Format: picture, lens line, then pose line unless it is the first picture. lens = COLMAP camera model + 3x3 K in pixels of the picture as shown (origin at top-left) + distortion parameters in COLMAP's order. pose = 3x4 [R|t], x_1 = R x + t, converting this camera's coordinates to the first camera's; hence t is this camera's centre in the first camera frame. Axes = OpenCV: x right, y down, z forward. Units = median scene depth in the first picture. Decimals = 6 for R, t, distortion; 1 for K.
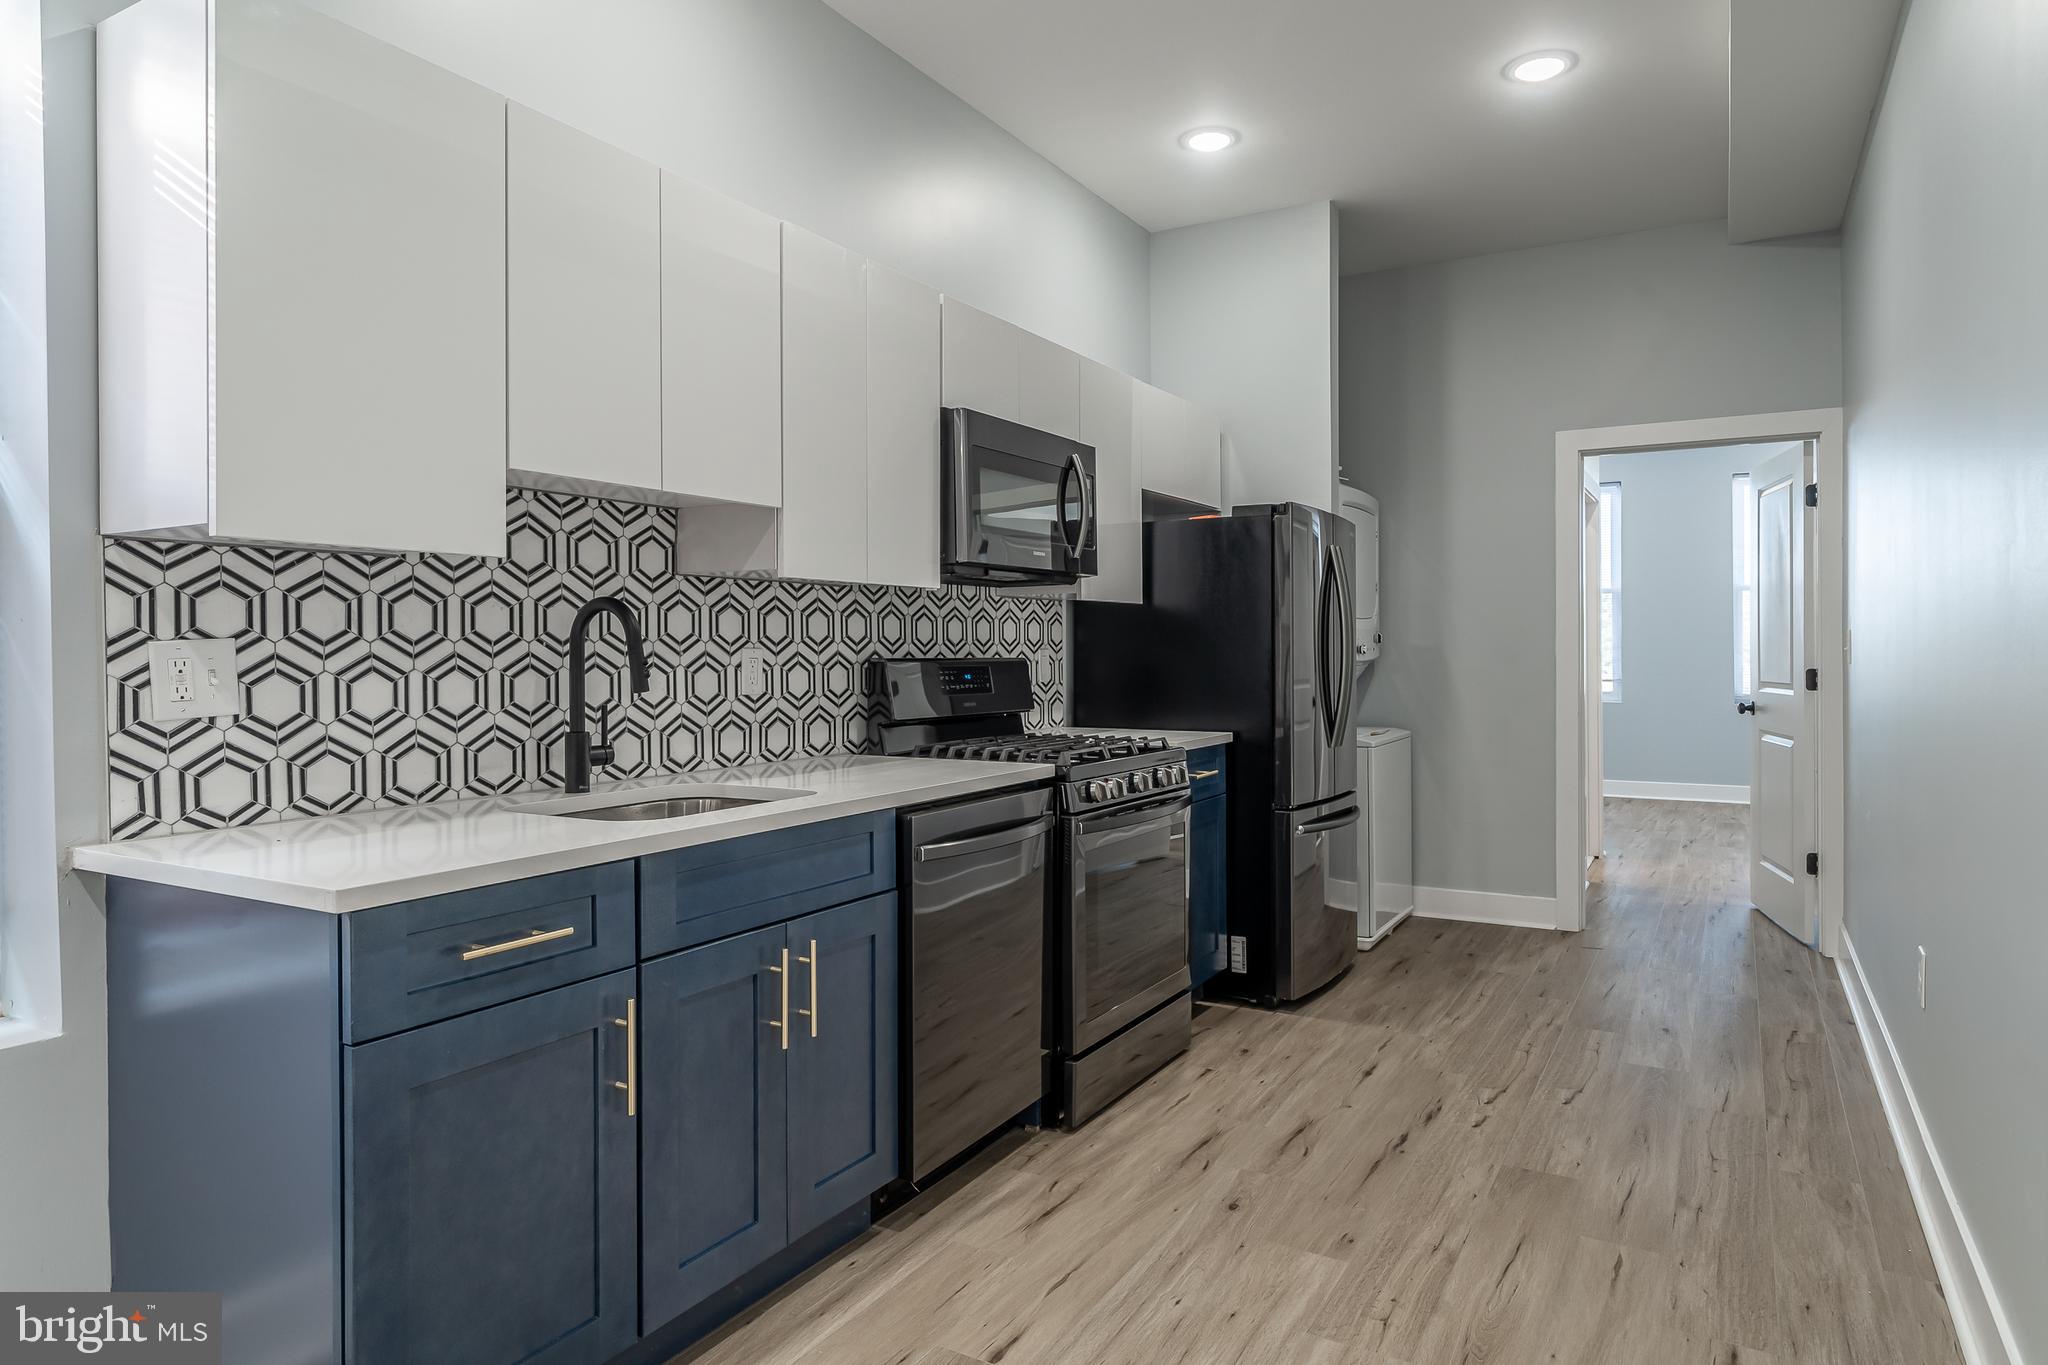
lens RADIAL K [[1234.8, 0, 1024.0], [0, 1234.8, 682.5], [0, 0, 1]] dist [0.003591, 0.000893]
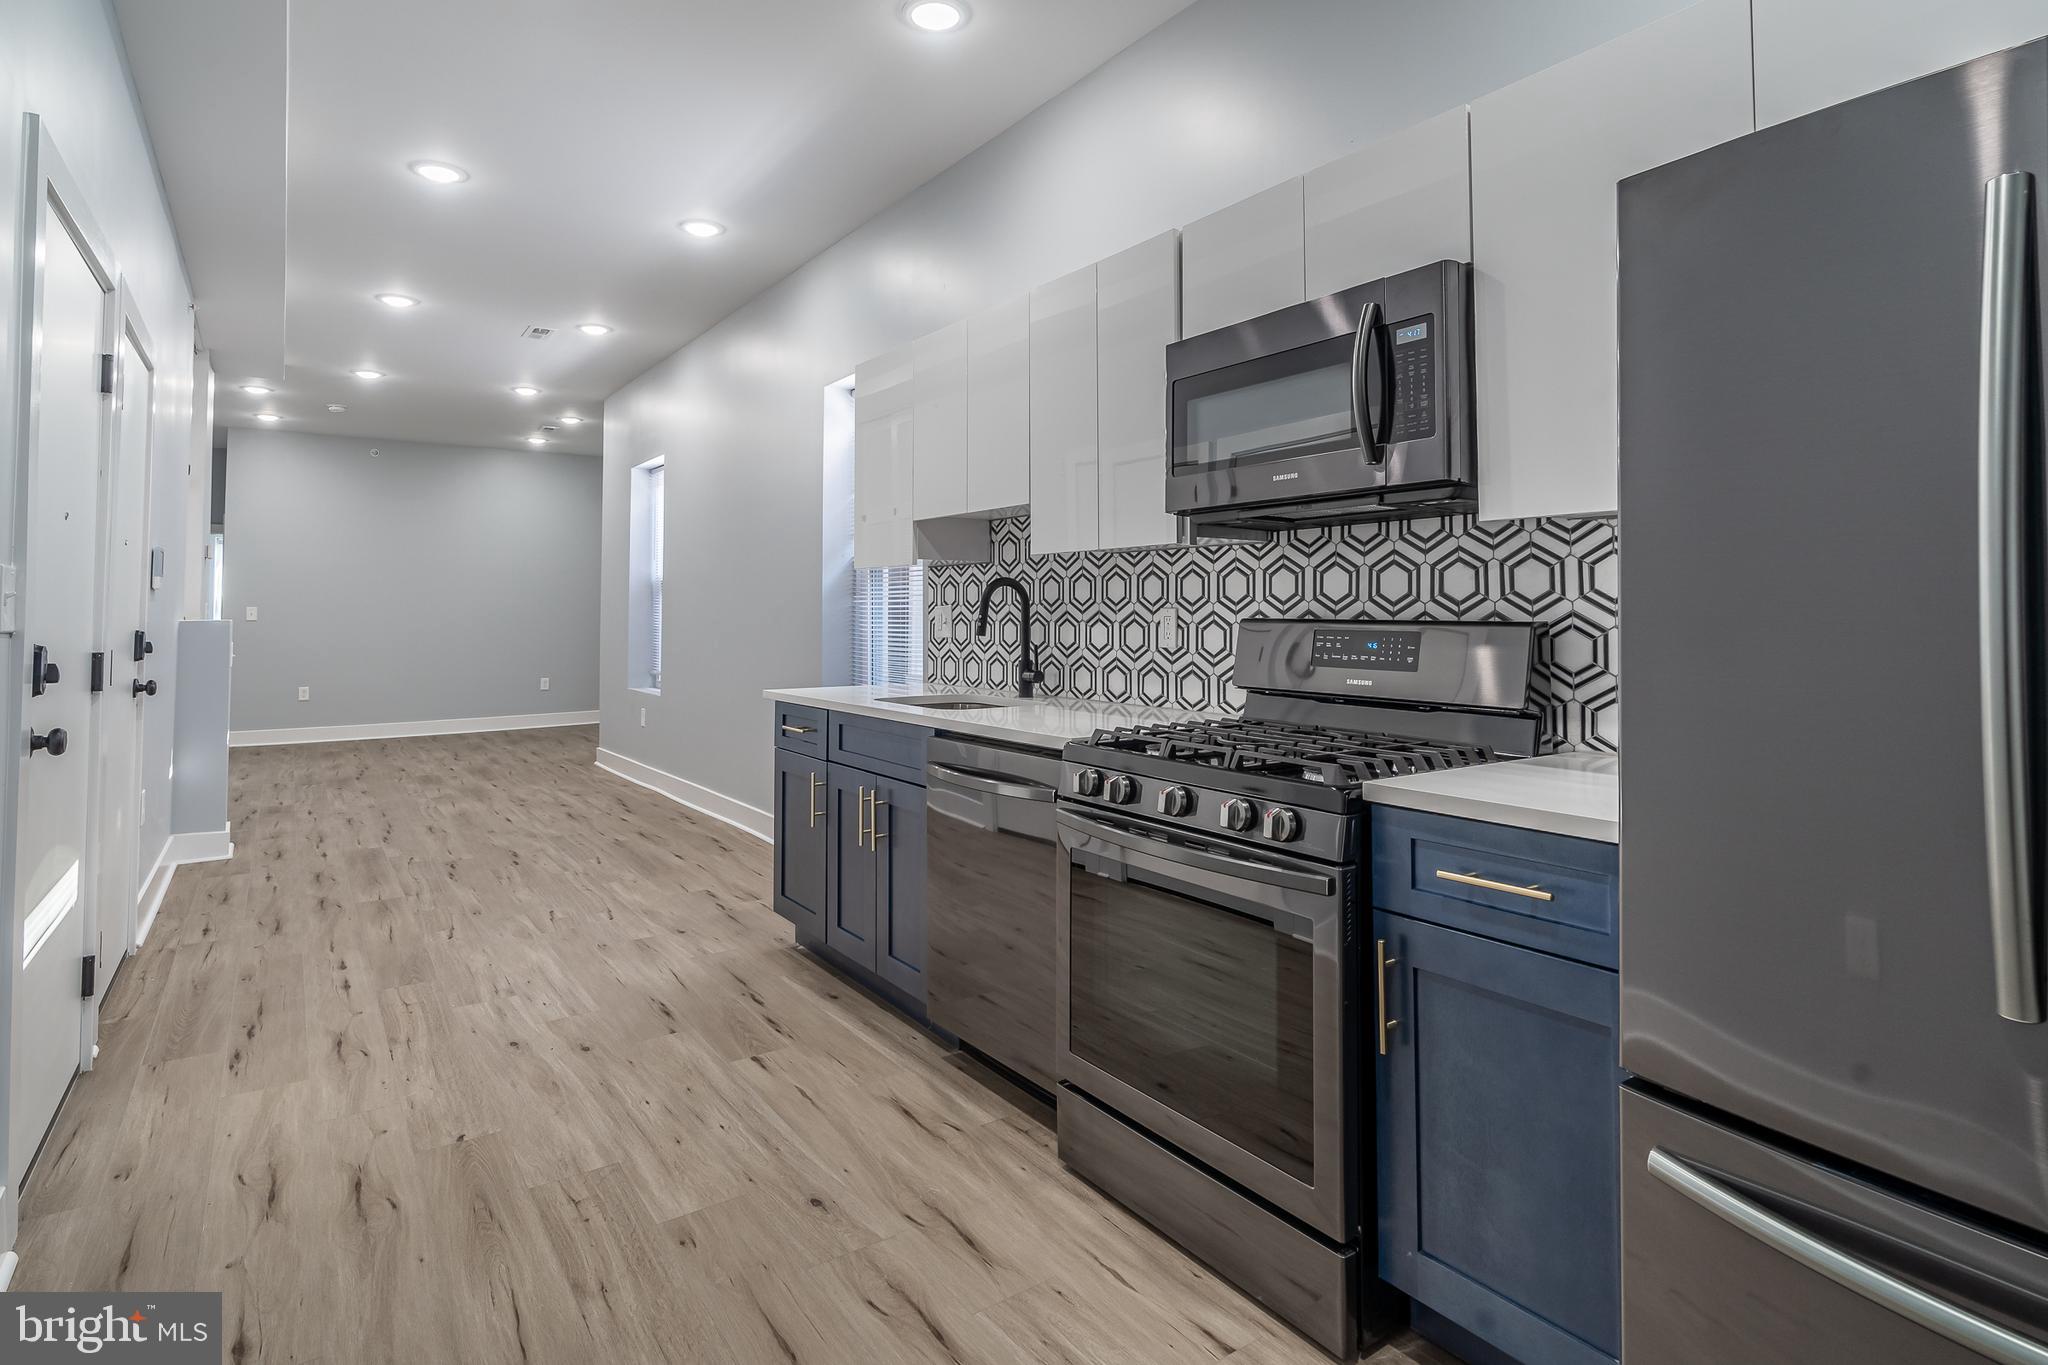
lens RADIAL K [[1024.9, 0, 1023.1], [0, 1024.9, 600.0], [0, 0, 1]] dist [-0.001181, -0.000138]
pose [[-0.410632, -0.008049, -0.911766, 0.797797], [-0.021651, 0.999765, 0.000926, -0.037037], [0.911544, 0.020121, -0.410710, 1.417155]]
